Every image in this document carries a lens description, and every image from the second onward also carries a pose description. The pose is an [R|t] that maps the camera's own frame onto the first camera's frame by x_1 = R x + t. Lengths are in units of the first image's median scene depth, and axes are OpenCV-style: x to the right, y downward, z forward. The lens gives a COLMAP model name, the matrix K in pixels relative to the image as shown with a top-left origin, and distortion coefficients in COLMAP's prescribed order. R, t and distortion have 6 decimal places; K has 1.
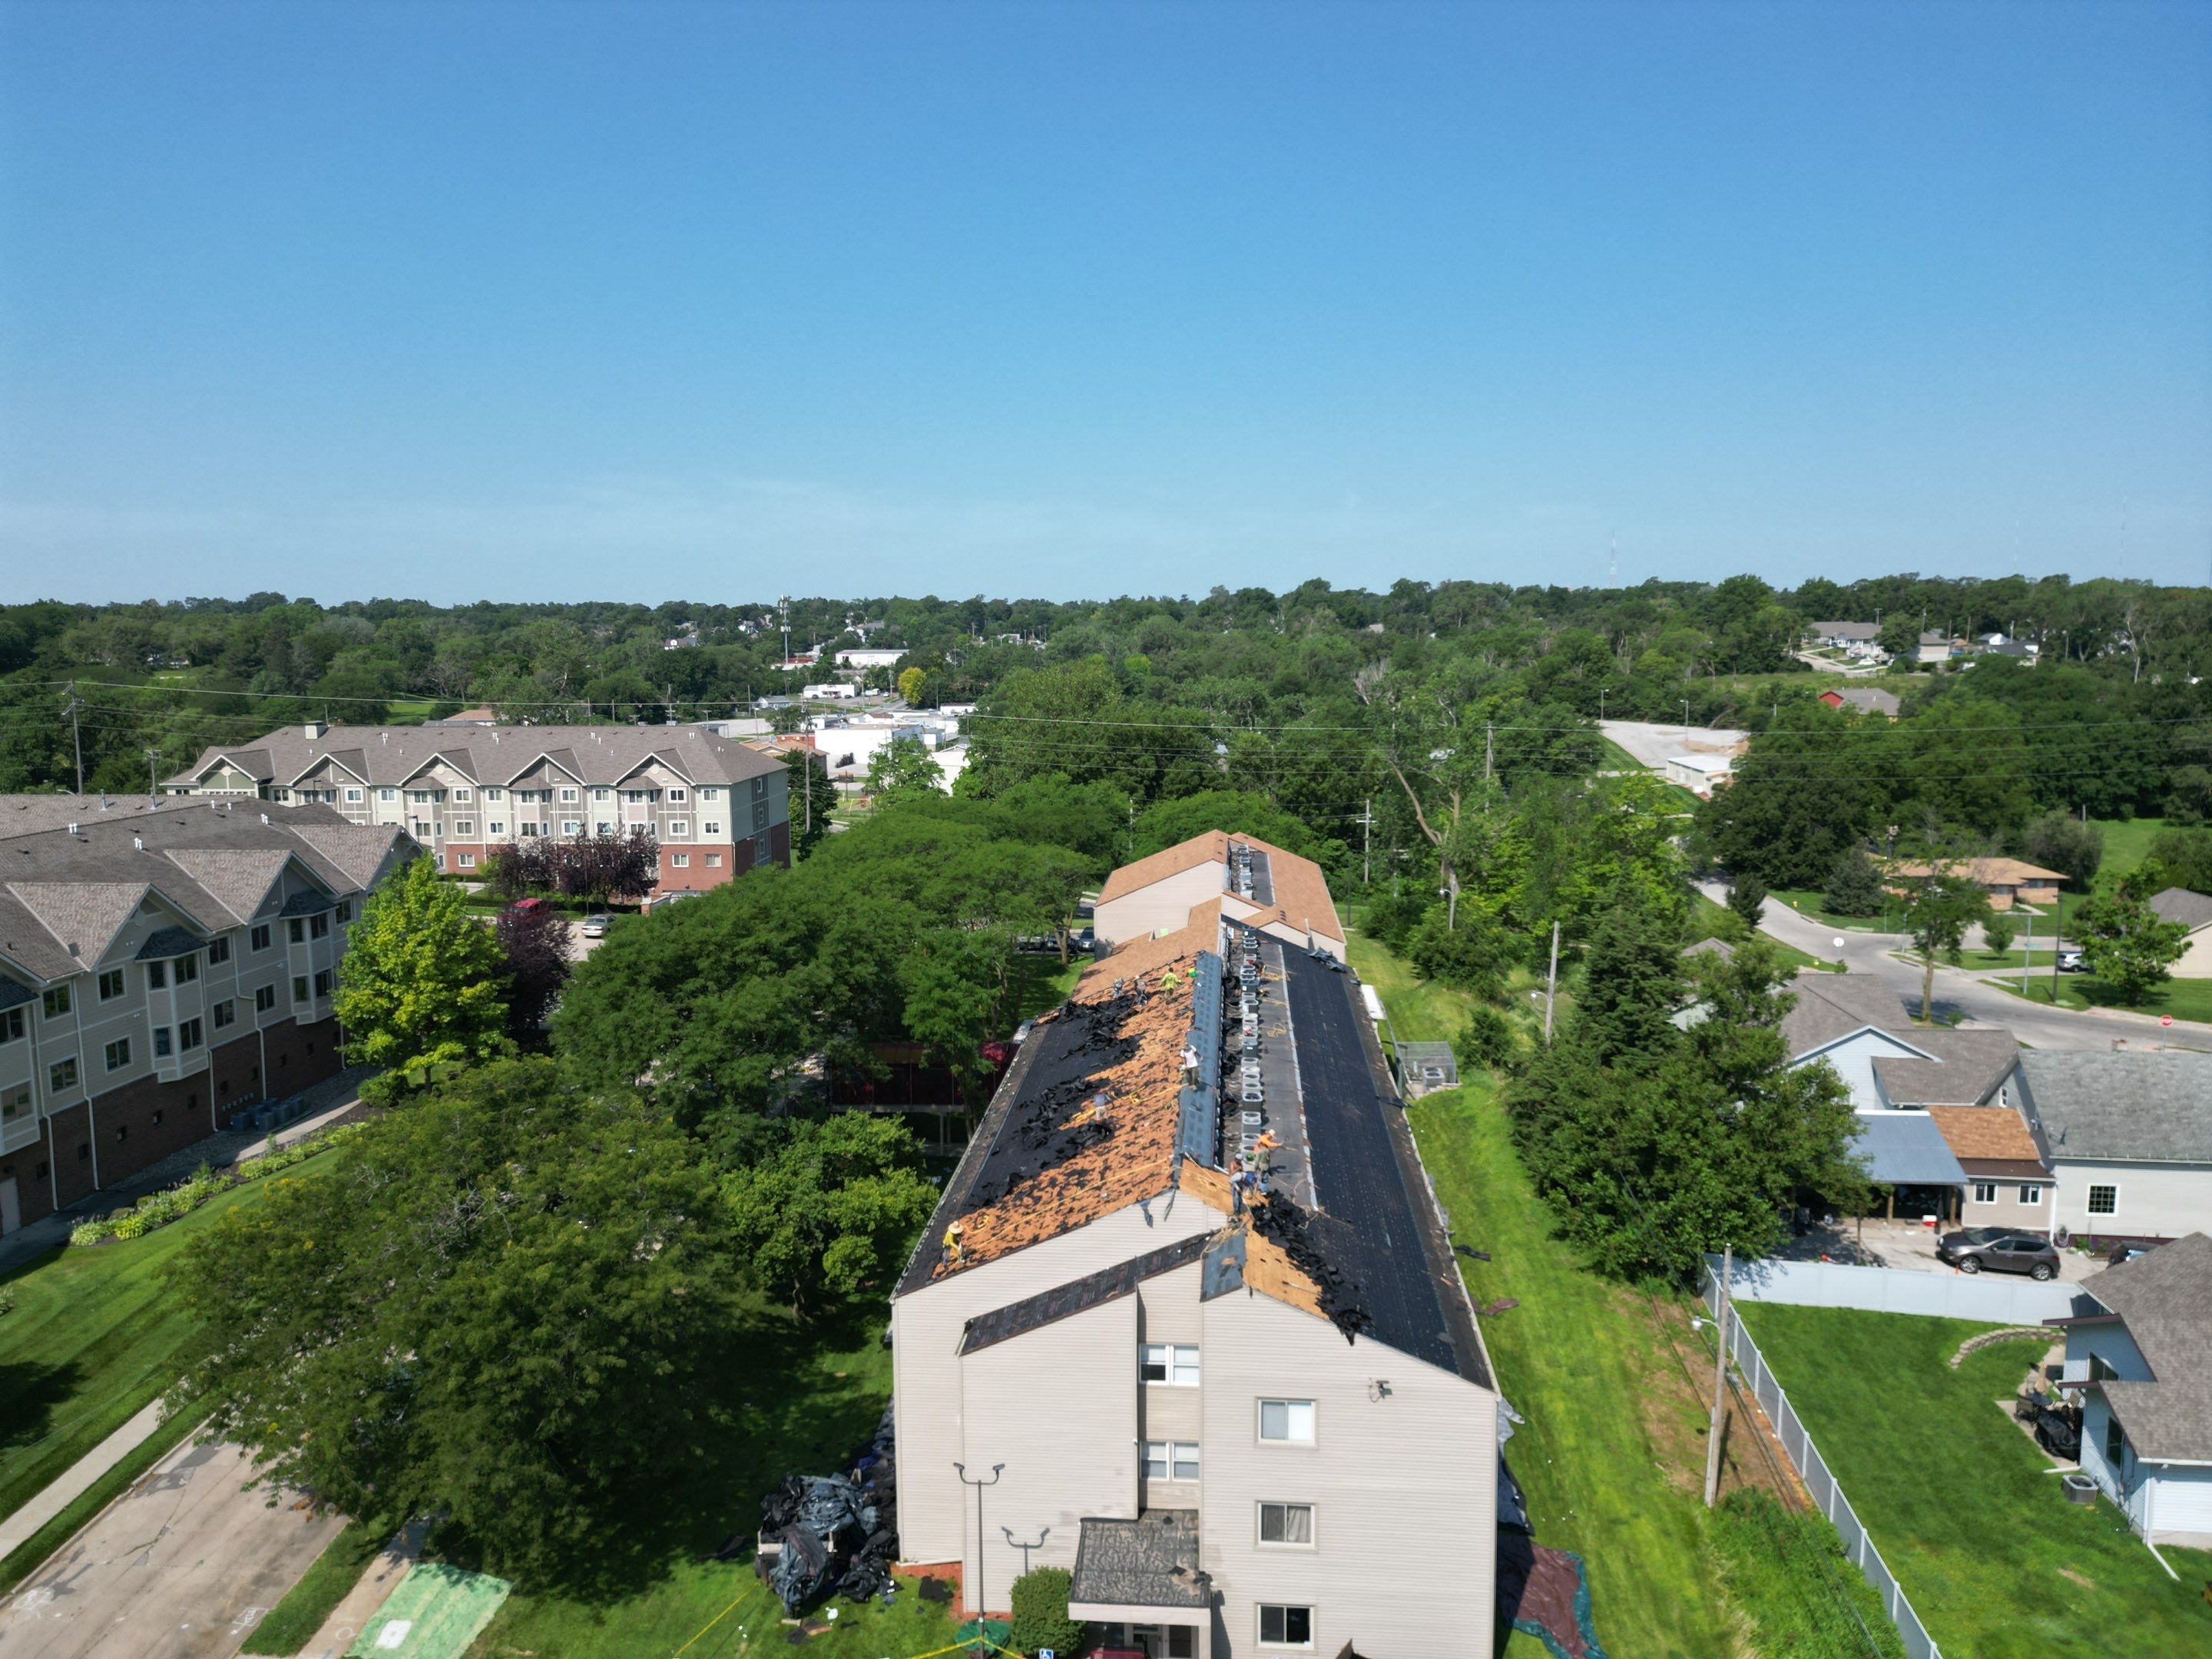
lens RADIAL K [[1567.9, 0, 1105.3], [0, 1567.9, 828.0], [0, 0, 1]] dist [0.056911, -0.053914]
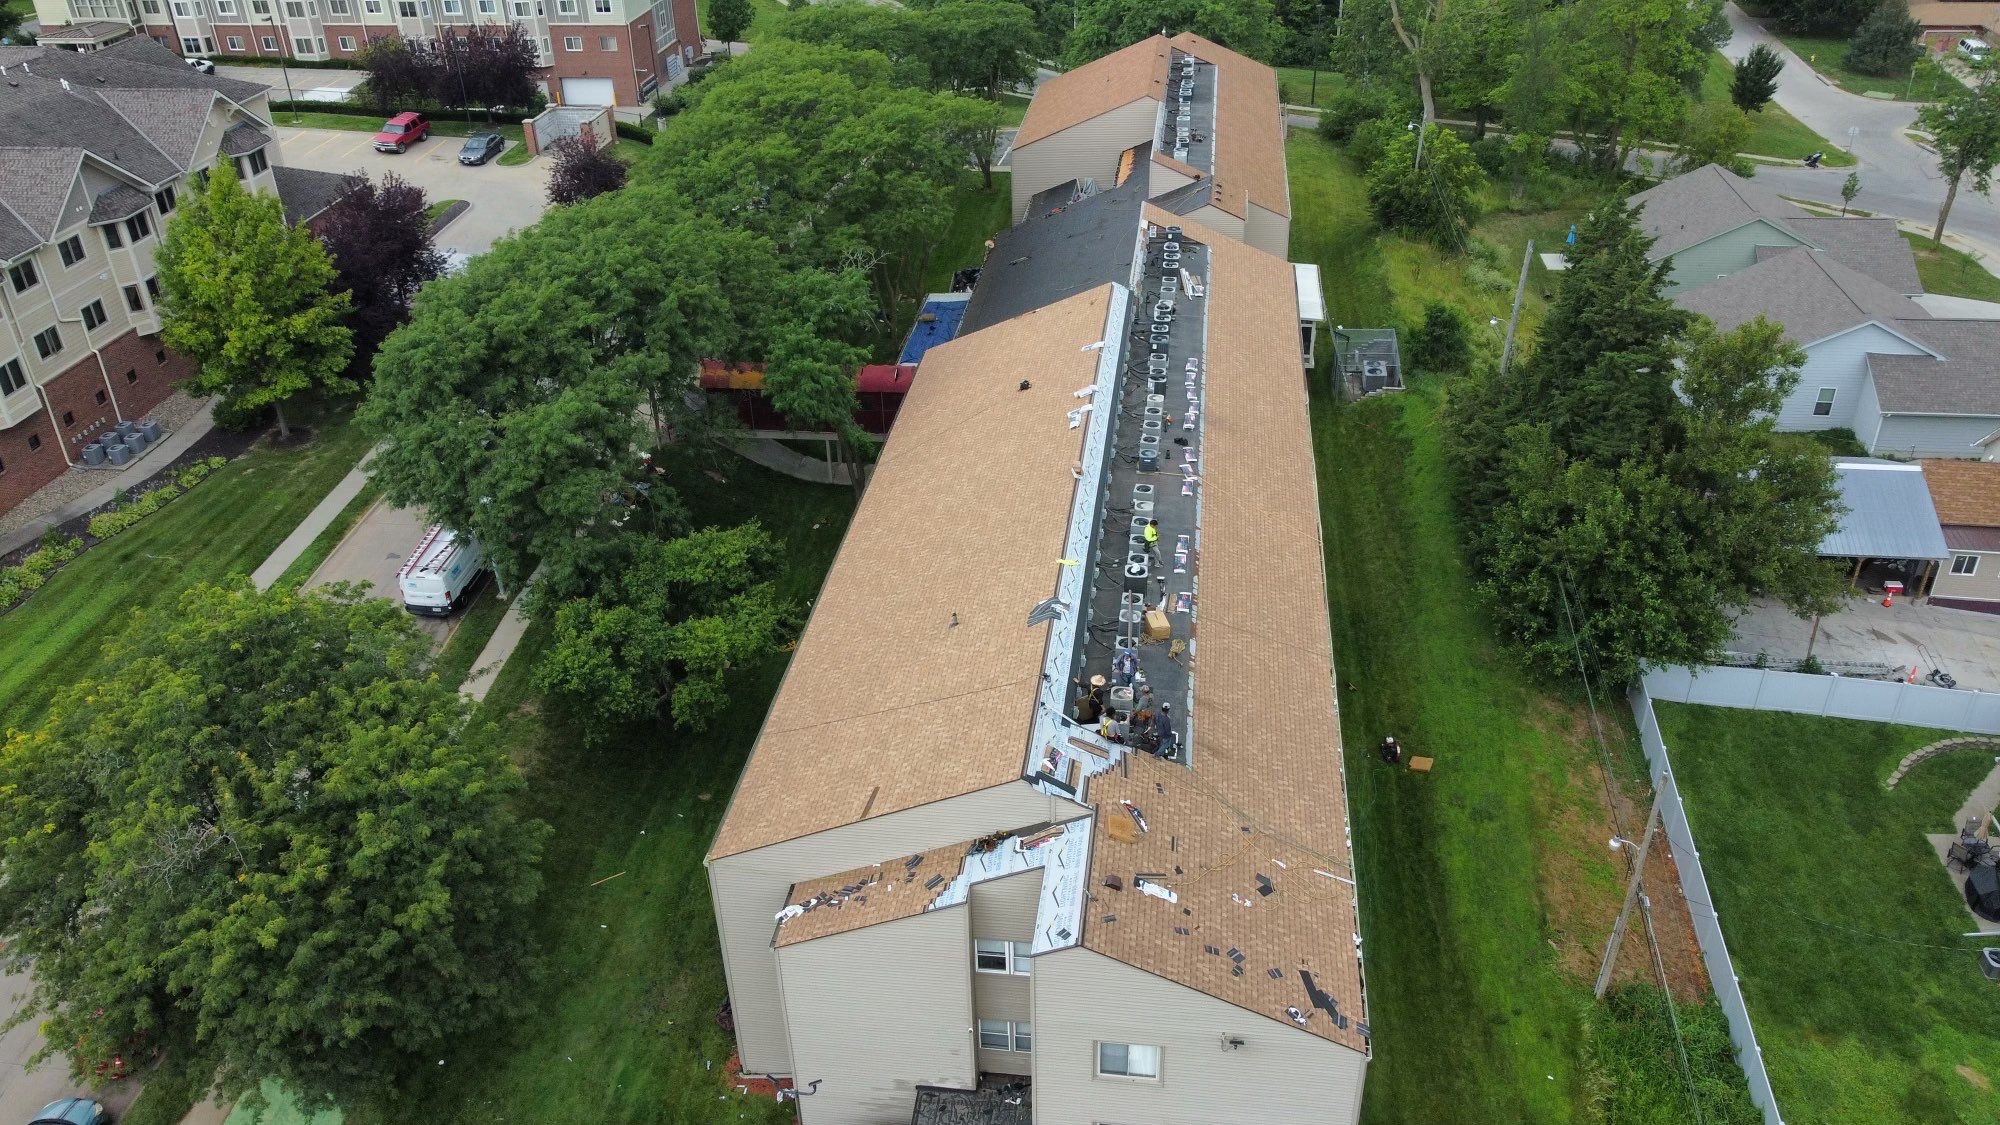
lens RADIAL K [[1529.2, 0, 1000.6], [0, 1529.2, 552.3], [0, 0, 1]] dist [-0.005082, 0.002918]
pose [[0.998825, 0.009374, -0.047547, 0.051668], [0.010585, 0.915226, 0.402802, -0.152498], [0.047292, -0.402832, 0.914051, 0.204639]]
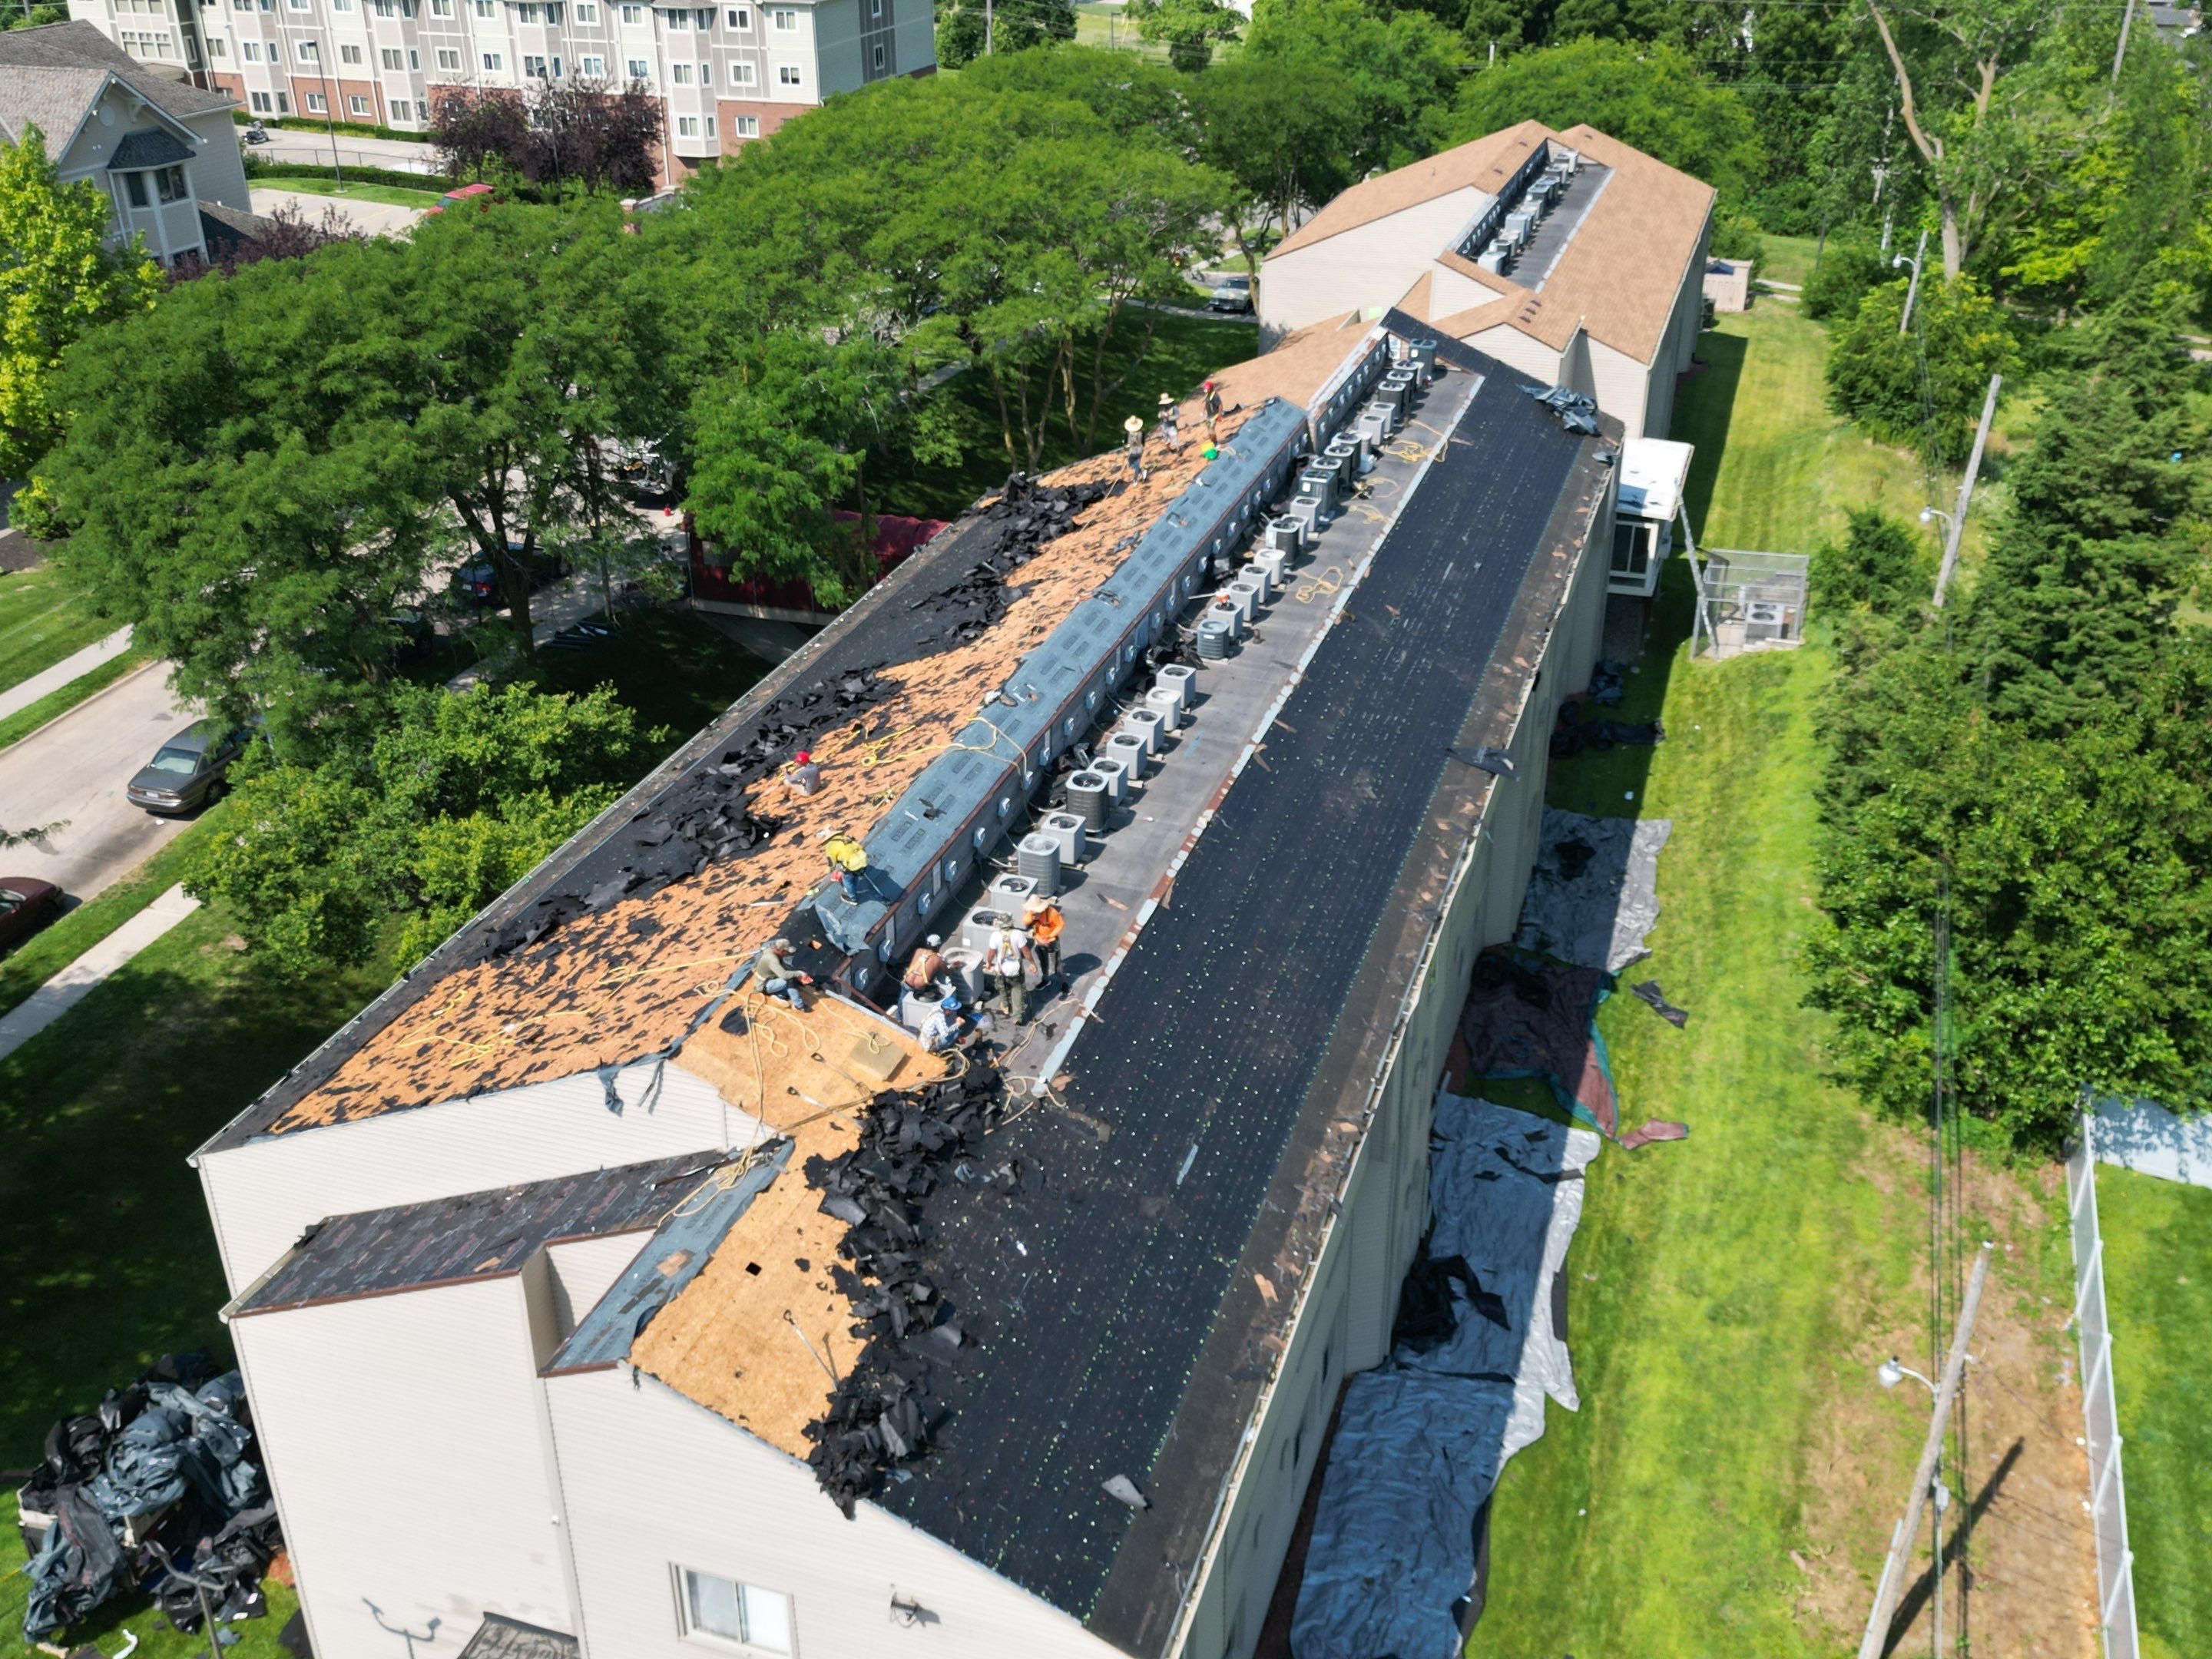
lens RADIAL K [[2074.7, 0, 1105.8], [0, 2074.7, 830.2], [0, 0, 1]] dist [0.038418, 0.000000]
pose [[0.972404, 0.111378, -0.204999, 0.204294], [-0.033035, 0.935565, 0.351606, -0.037989], [0.230951, -0.335131, 0.913427, 0.345737]]
